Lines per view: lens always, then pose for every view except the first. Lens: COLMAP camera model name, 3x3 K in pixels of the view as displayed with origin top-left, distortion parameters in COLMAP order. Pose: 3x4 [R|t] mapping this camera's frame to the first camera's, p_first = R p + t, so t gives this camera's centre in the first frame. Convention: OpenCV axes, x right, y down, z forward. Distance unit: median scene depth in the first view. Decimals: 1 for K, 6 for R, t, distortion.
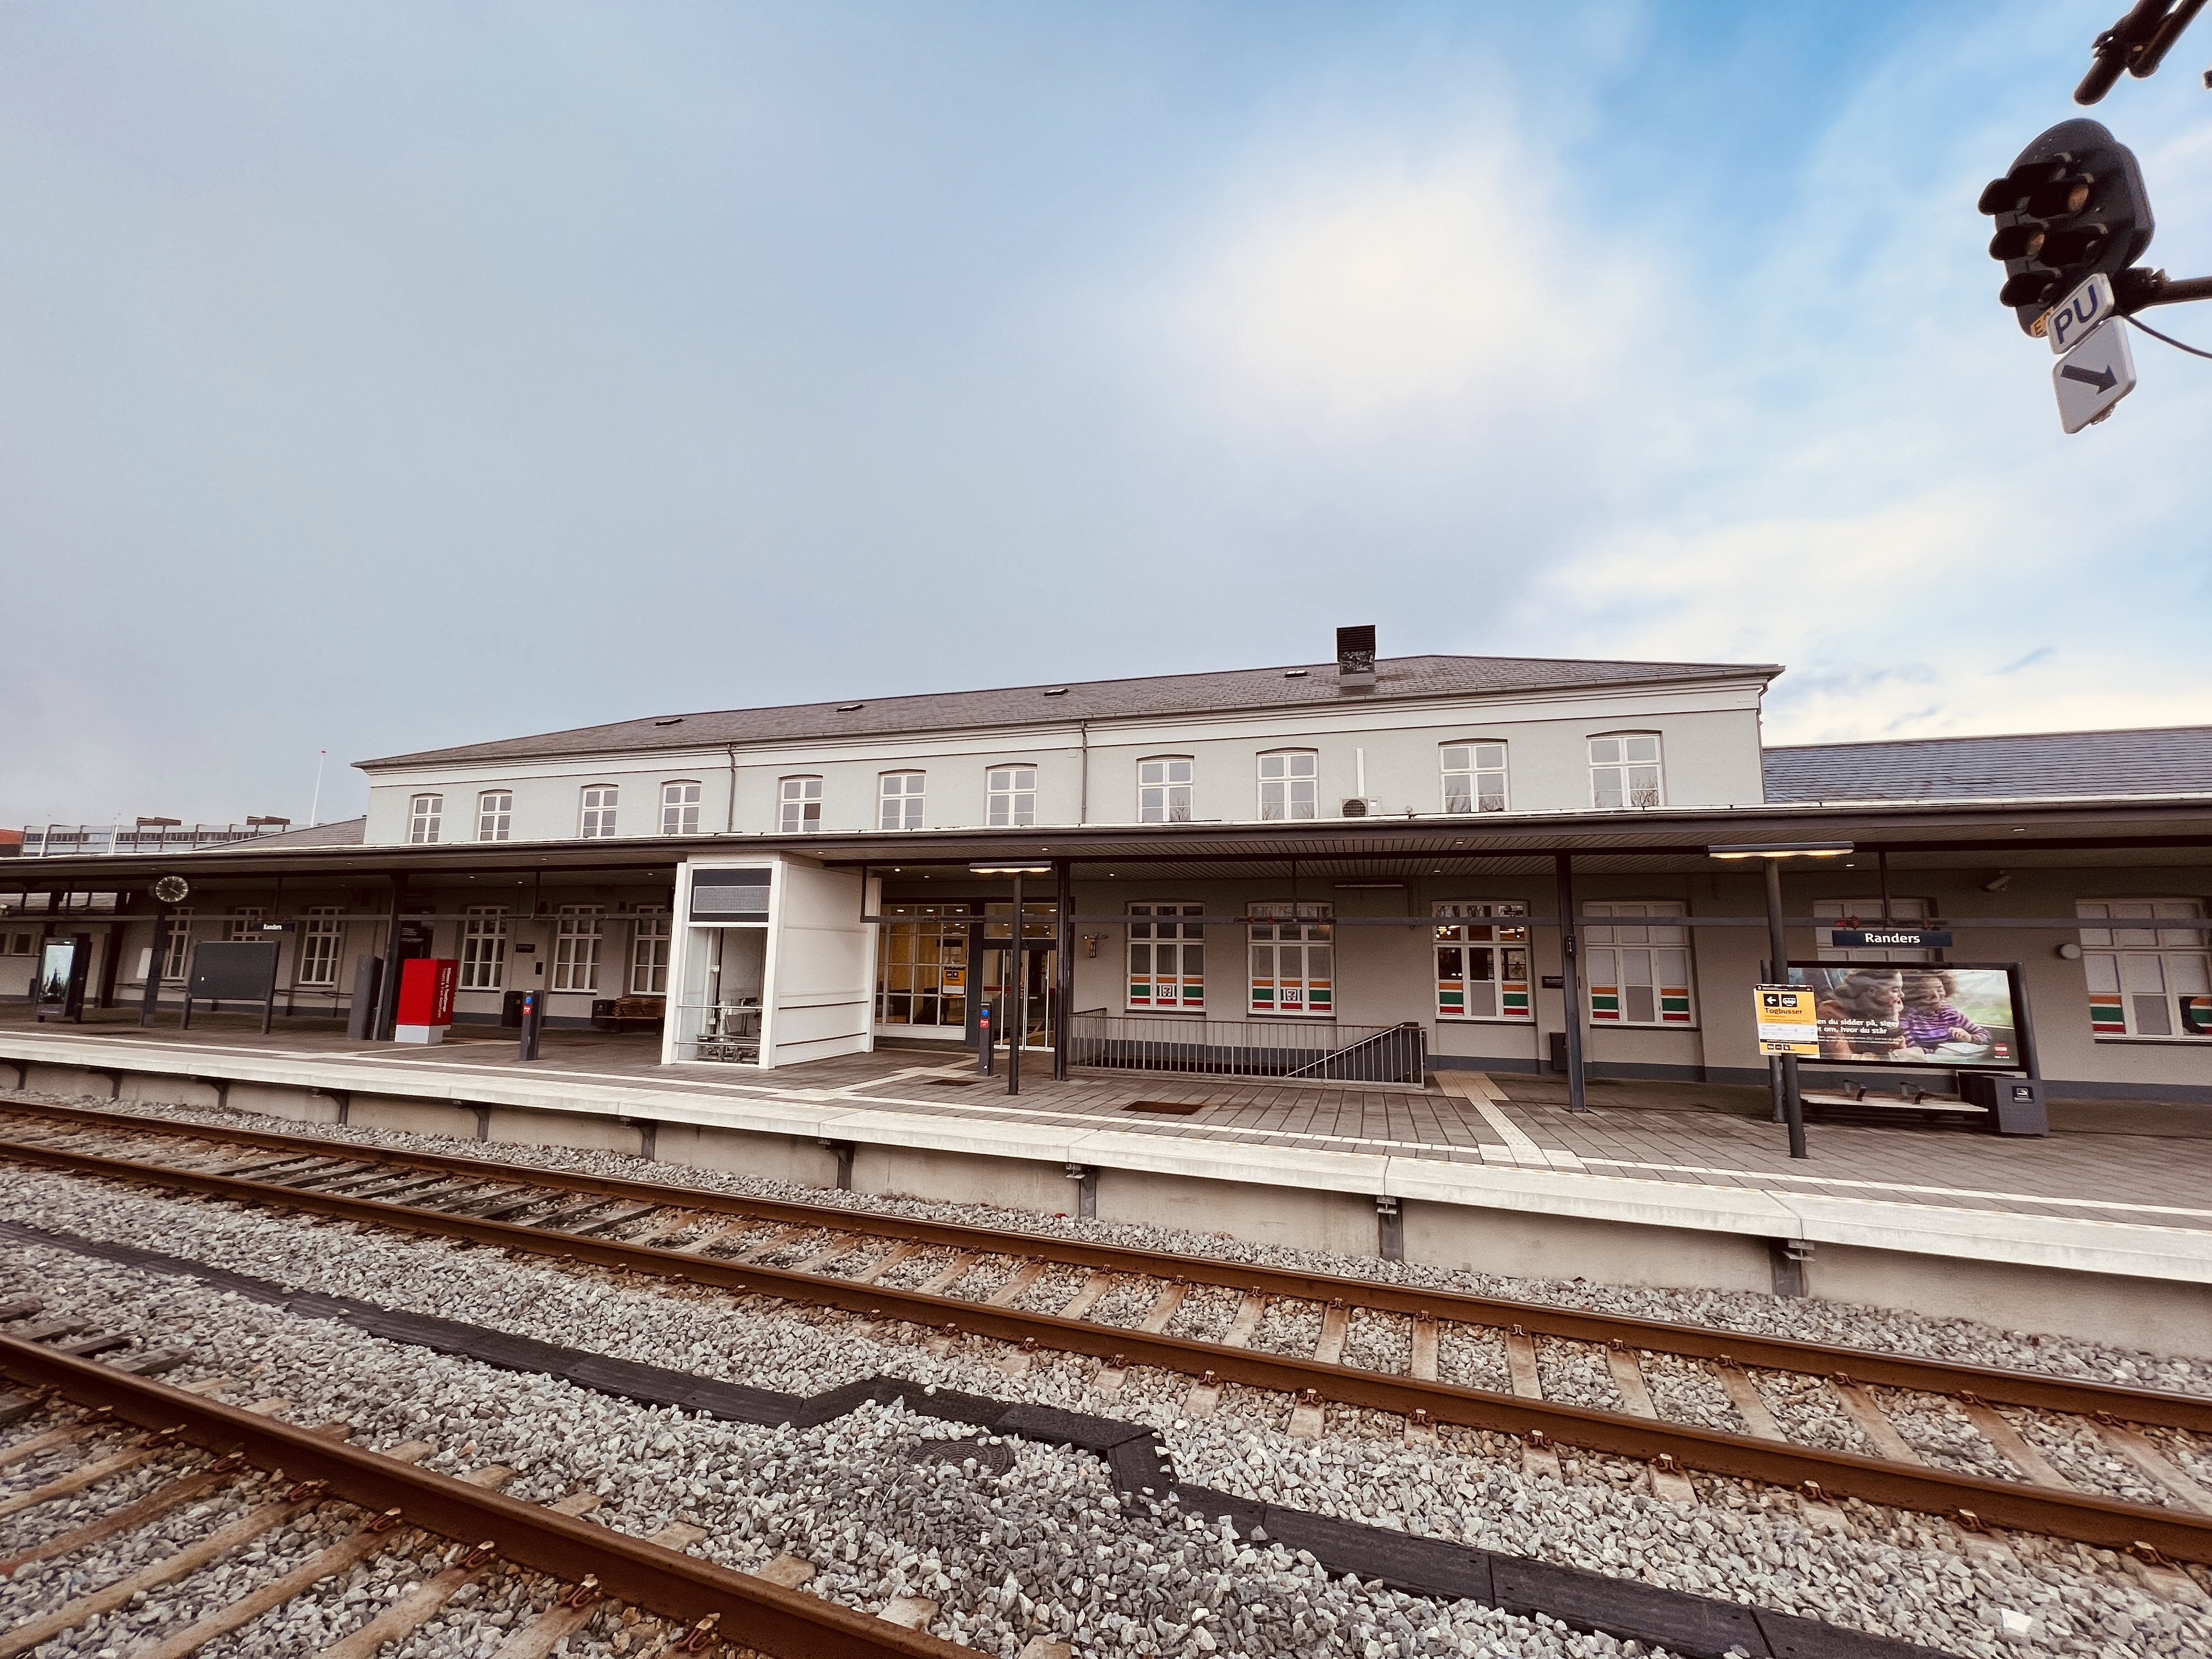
lens RADIAL K [[881.6, 0, 1106.2], [0, 881.6, 834.4], [0, 0, 1]] dist [-0.001512, 0.000594]
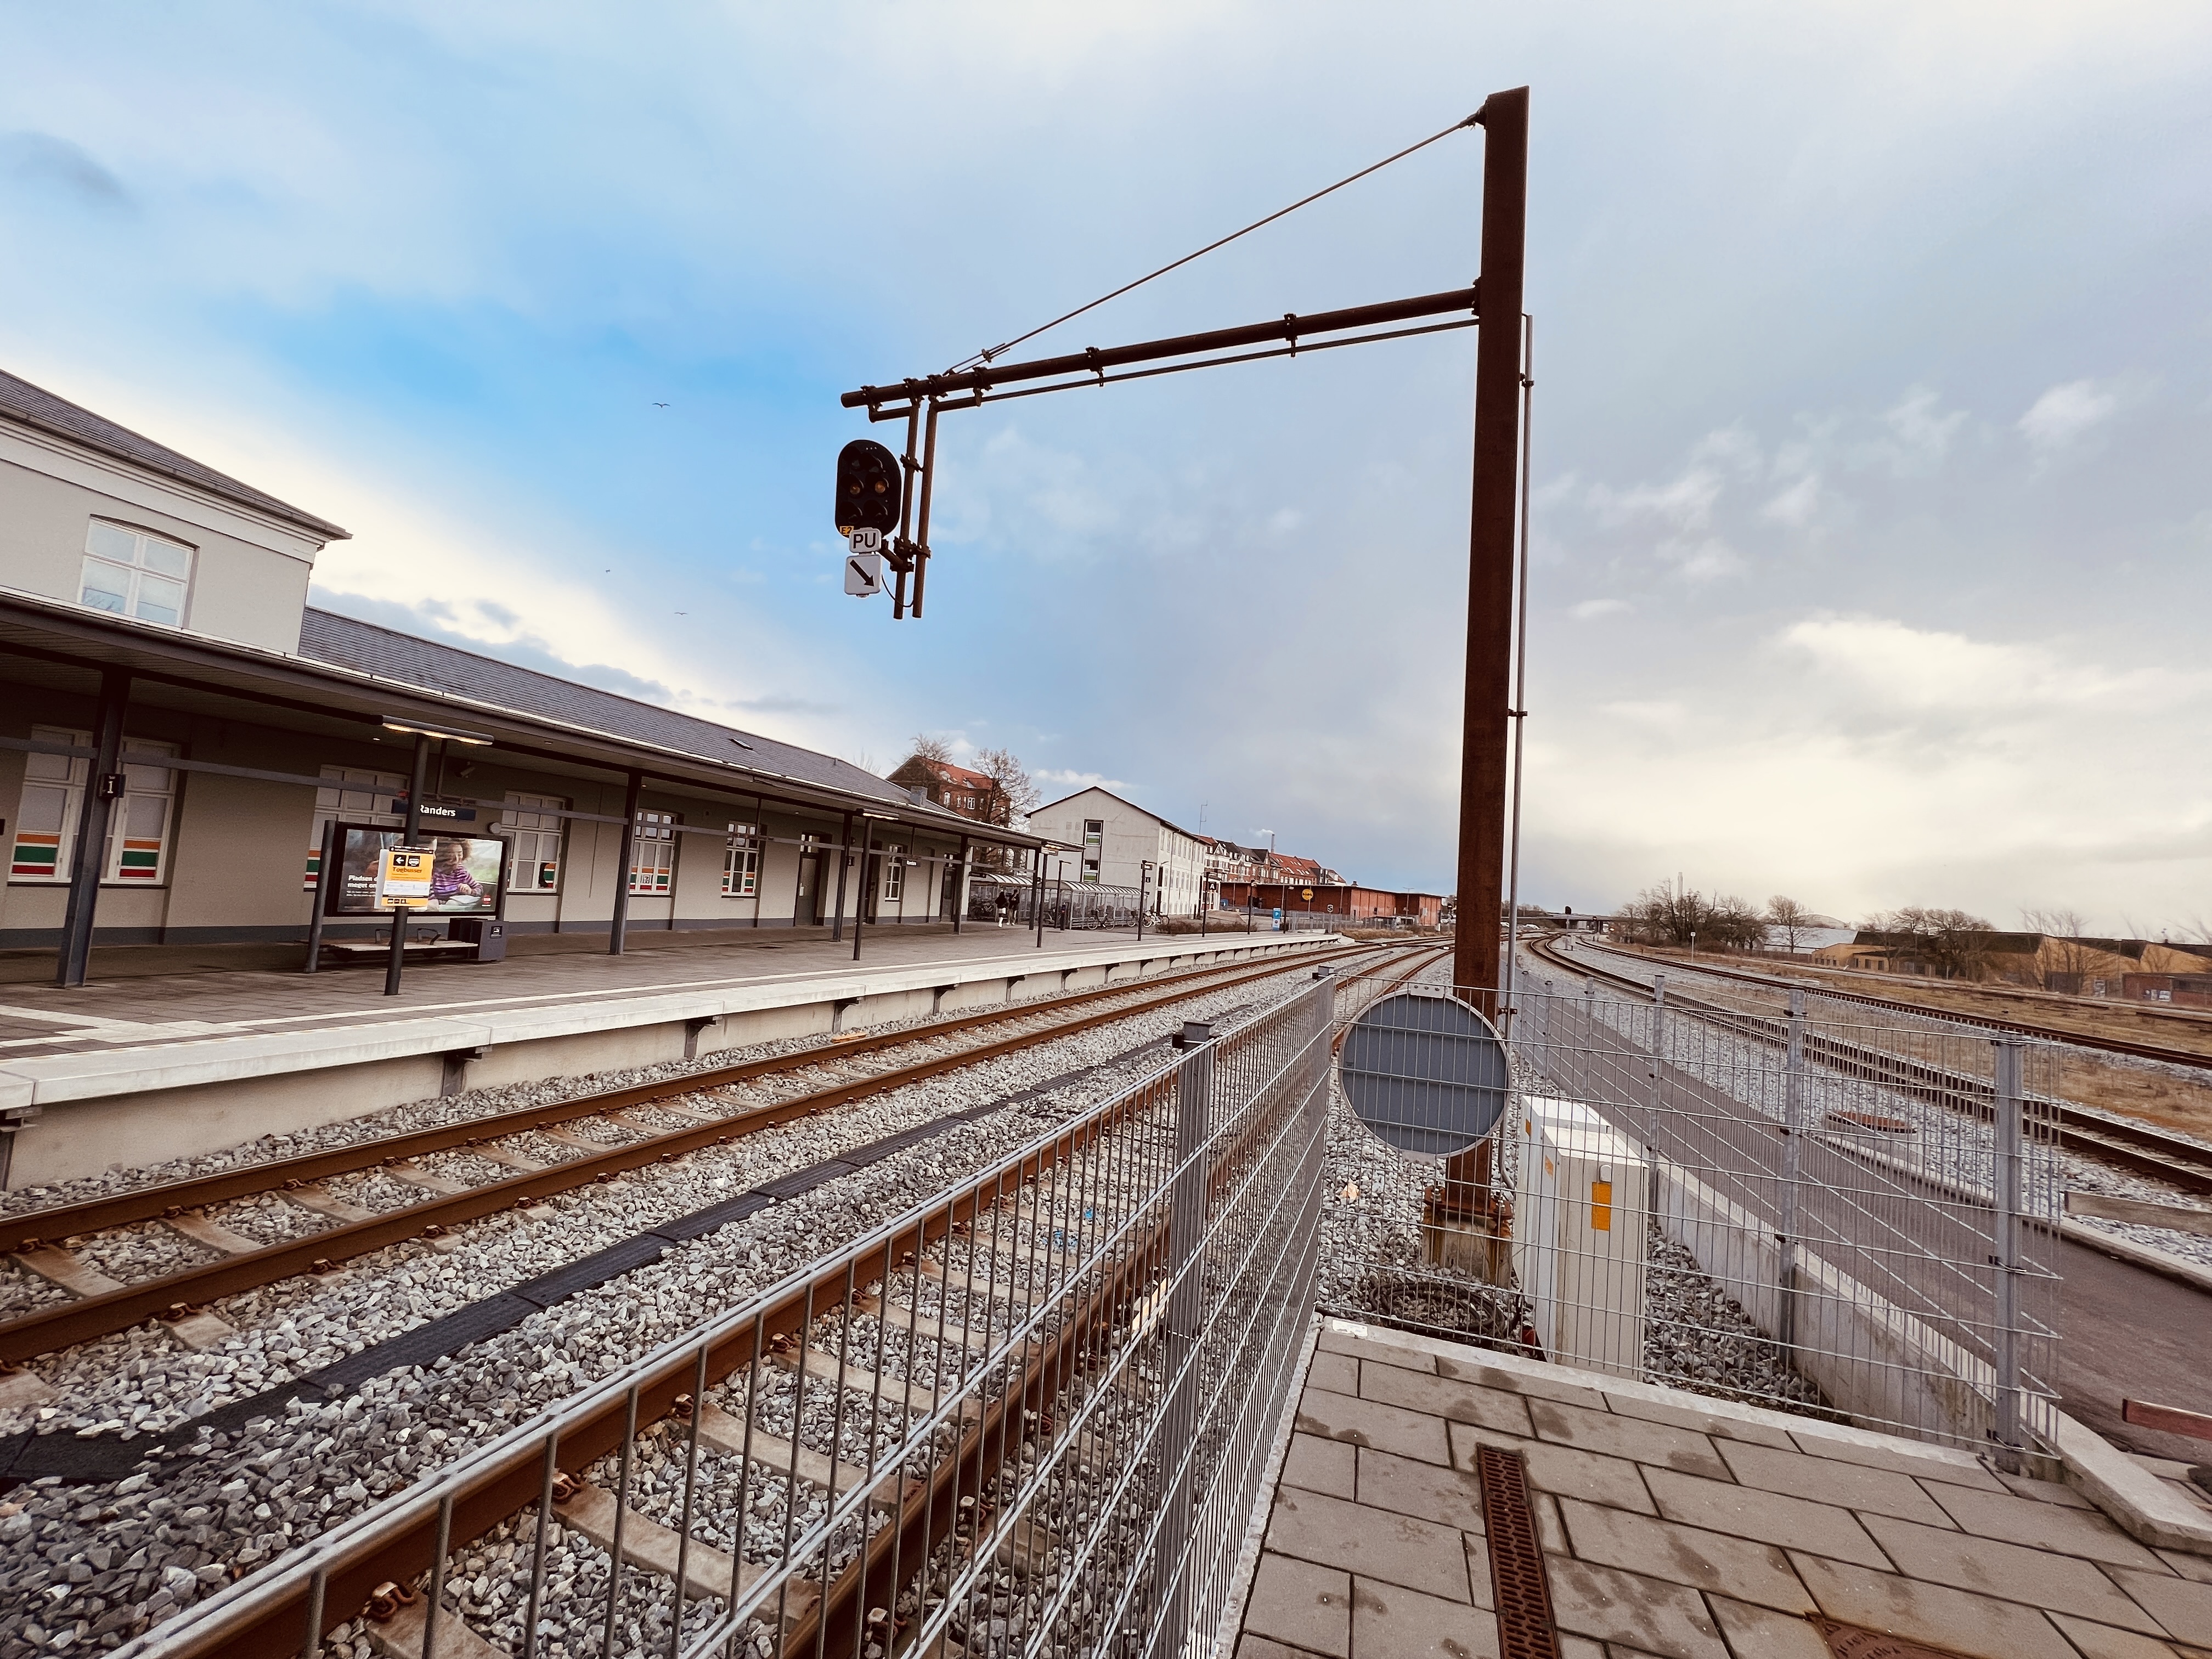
lens RADIAL K [[881.6, 0, 1106.2], [0, 881.6, 834.4], [0, 0, 1]] dist [-0.001512, 0.000594]
pose [[-0.008753, 0.052069, 0.998605, -0.318628], [-0.210290, 0.976215, -0.052745, 0.022408], [-0.977600, -0.210458, 0.002404, 0.107577]]
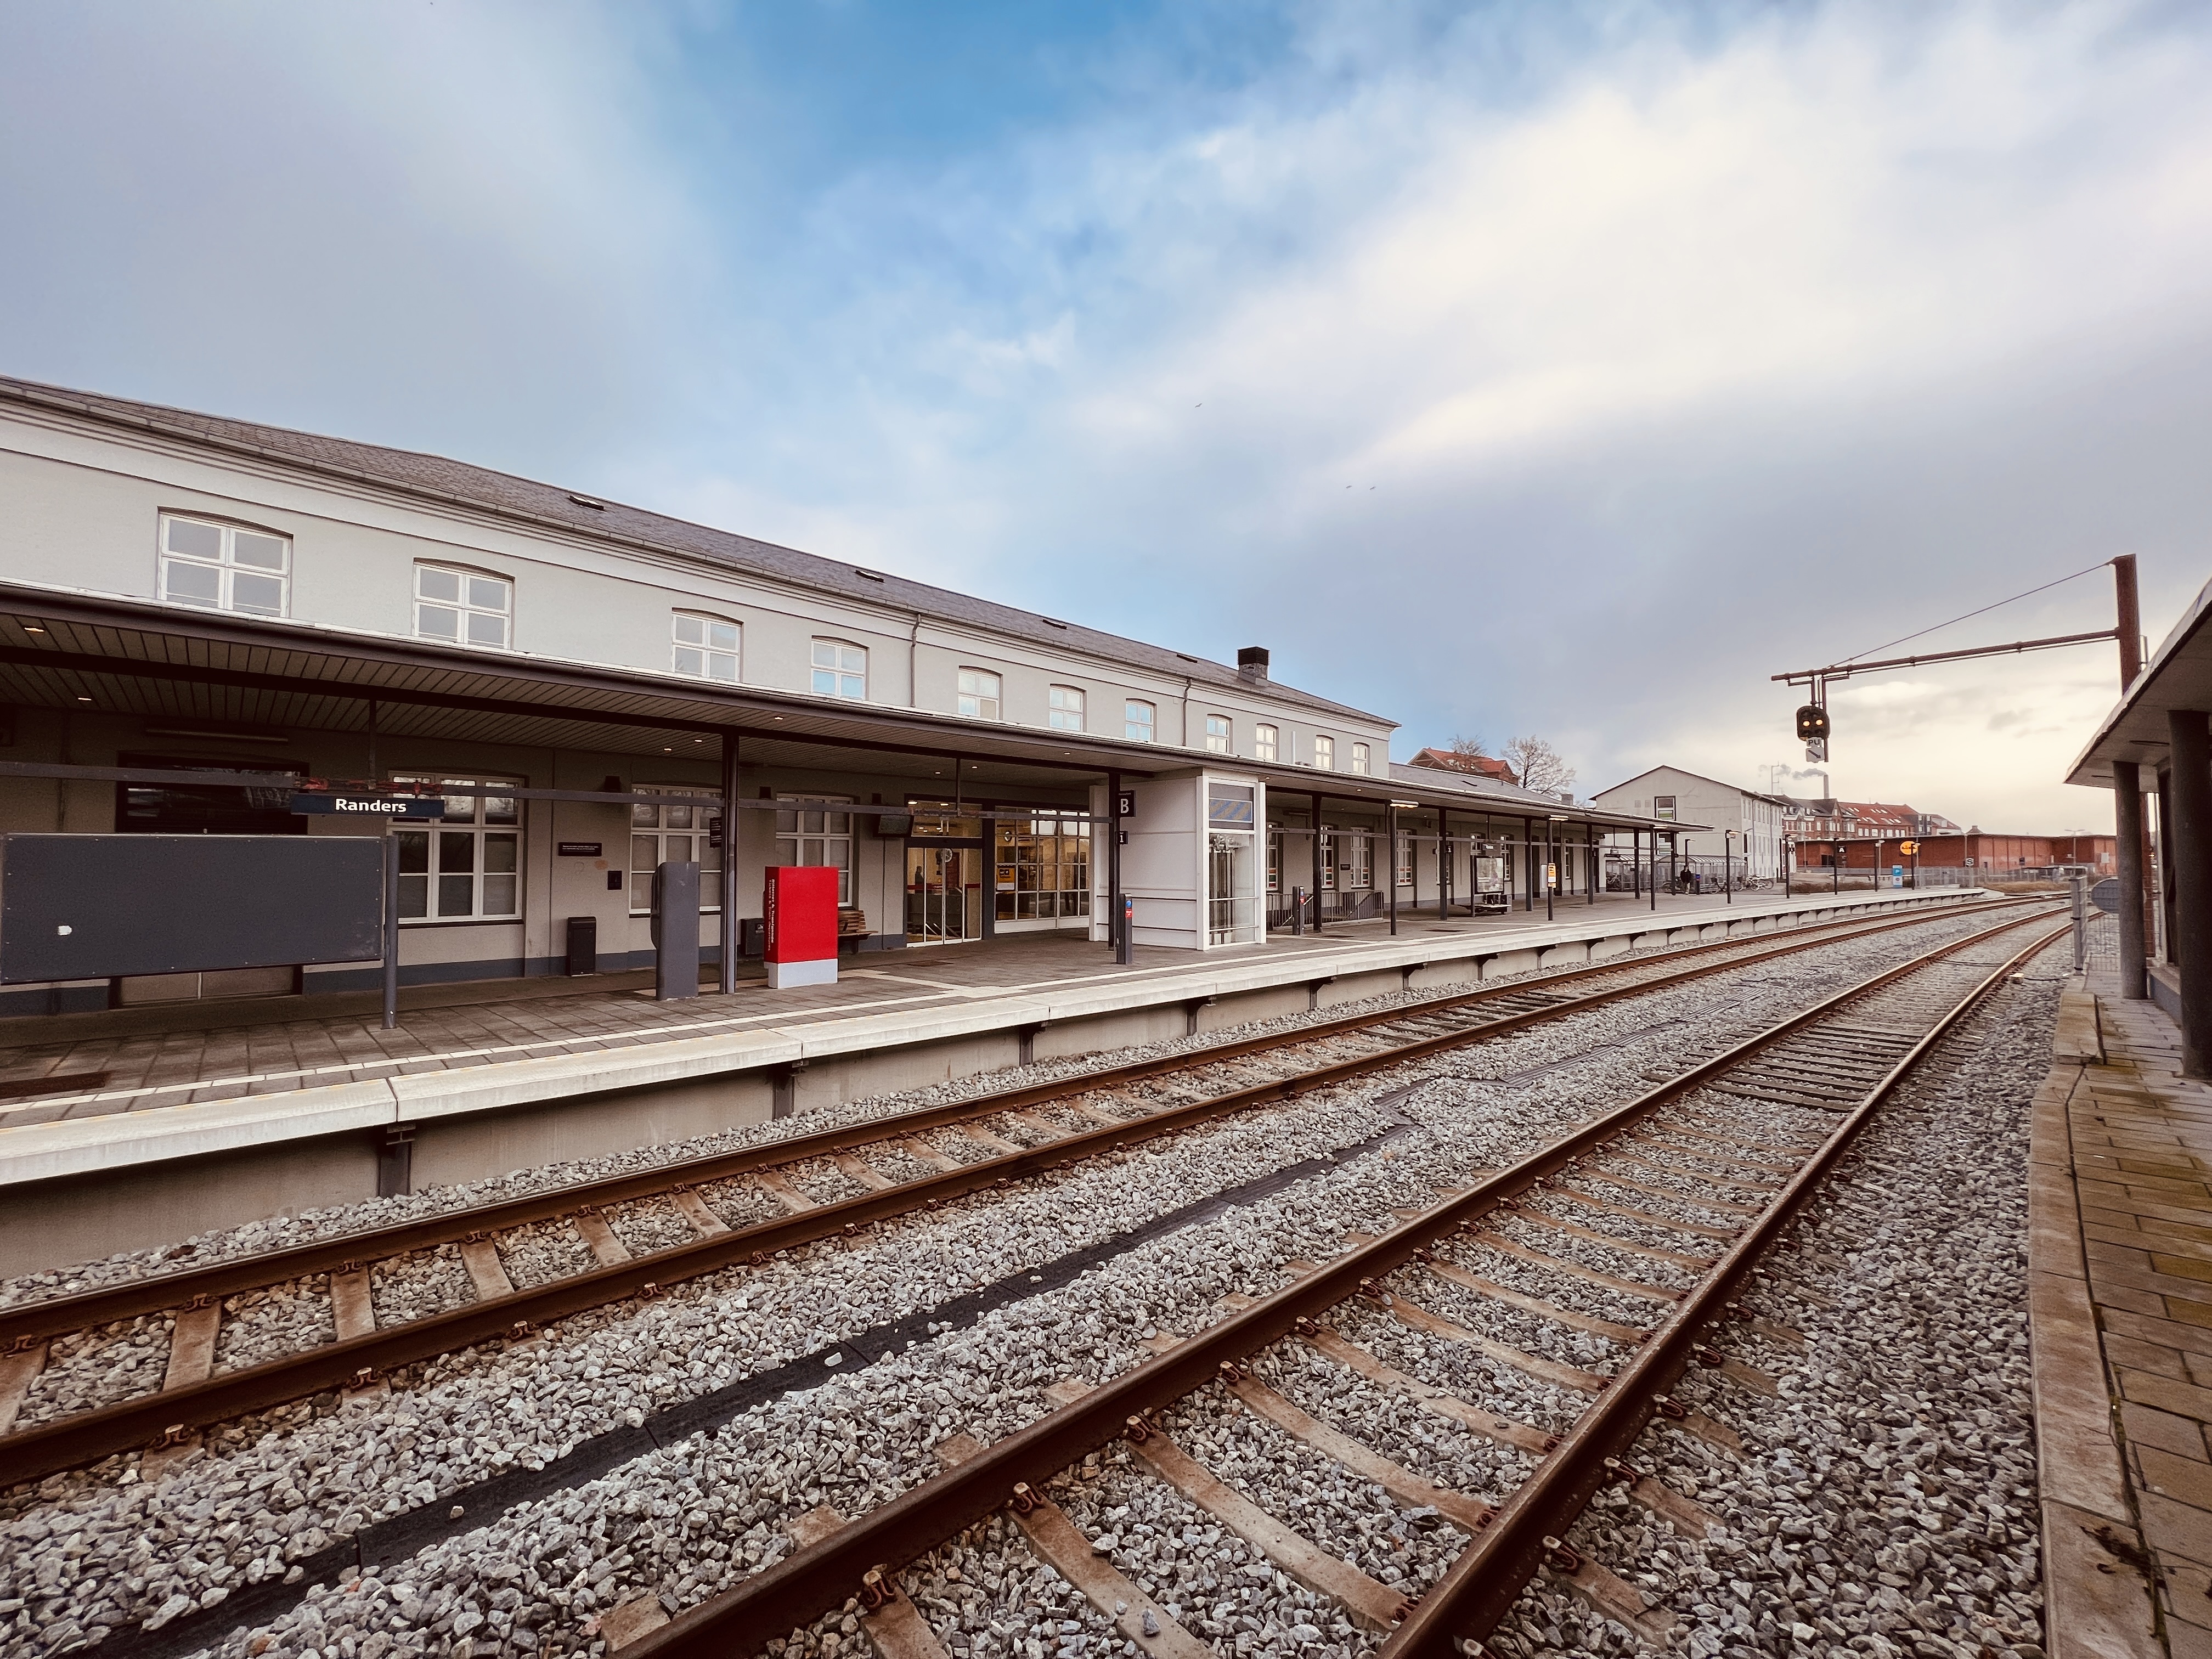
lens RADIAL K [[881.6, 0, 1106.2], [0, 881.6, 834.4], [0, 0, 1]] dist [-0.001512, 0.000594]
pose [[0.469829, 0.014576, 0.882637, -2.118310], [-0.118181, 0.991901, 0.046527, 0.094766], [-0.874811, -0.126171, 0.467746, 0.792161]]
